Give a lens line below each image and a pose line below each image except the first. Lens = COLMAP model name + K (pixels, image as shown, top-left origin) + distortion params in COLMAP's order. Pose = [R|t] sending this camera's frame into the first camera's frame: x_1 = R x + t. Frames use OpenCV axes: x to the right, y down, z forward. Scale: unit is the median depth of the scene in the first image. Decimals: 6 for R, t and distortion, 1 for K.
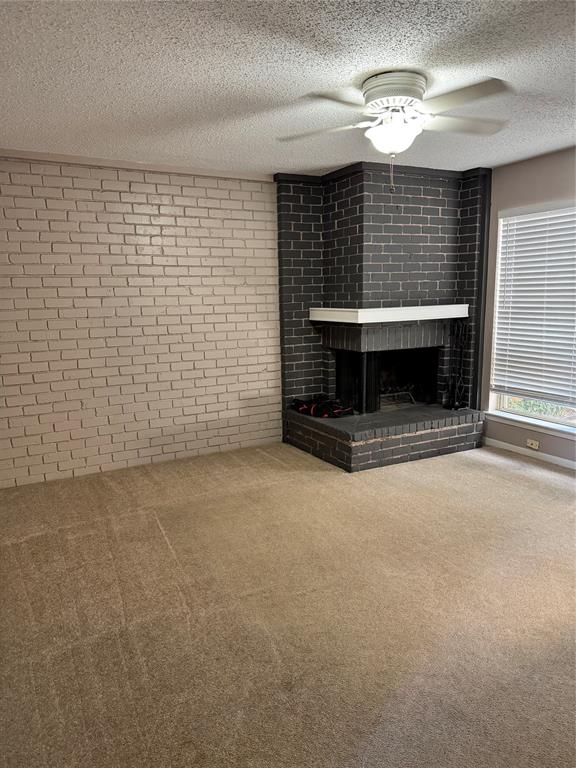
lens RADIAL K [[542.7, 0, 284.3], [0, 542.7, 385.8], [0, 0, 1]] dist [0.050413, -0.060822]
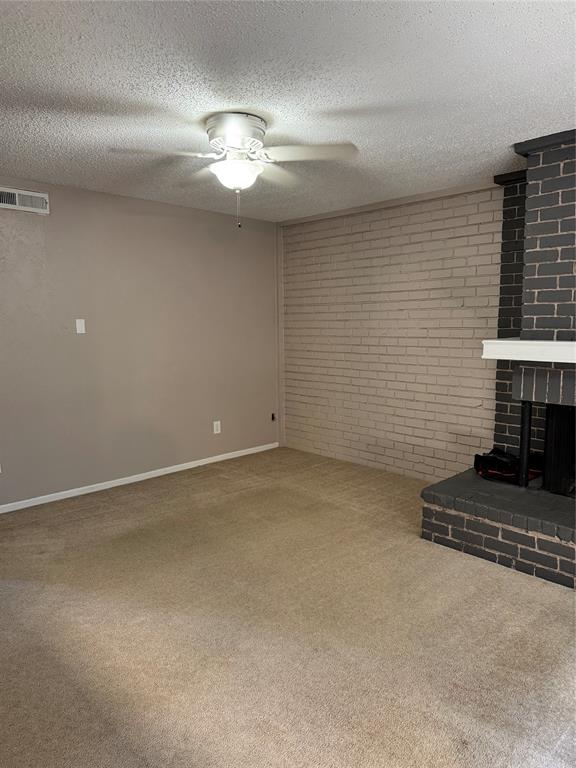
lens RADIAL K [[542.7, 0, 299.2], [0, 542.7, 382.1], [0, 0, 1]] dist [0.050413, -0.060822]
pose [[0.274281, 0.127263, -0.953192, 0.746244], [-0.162296, 0.983112, 0.084557, -0.098696], [0.947856, 0.131507, 0.290303, 0.507539]]
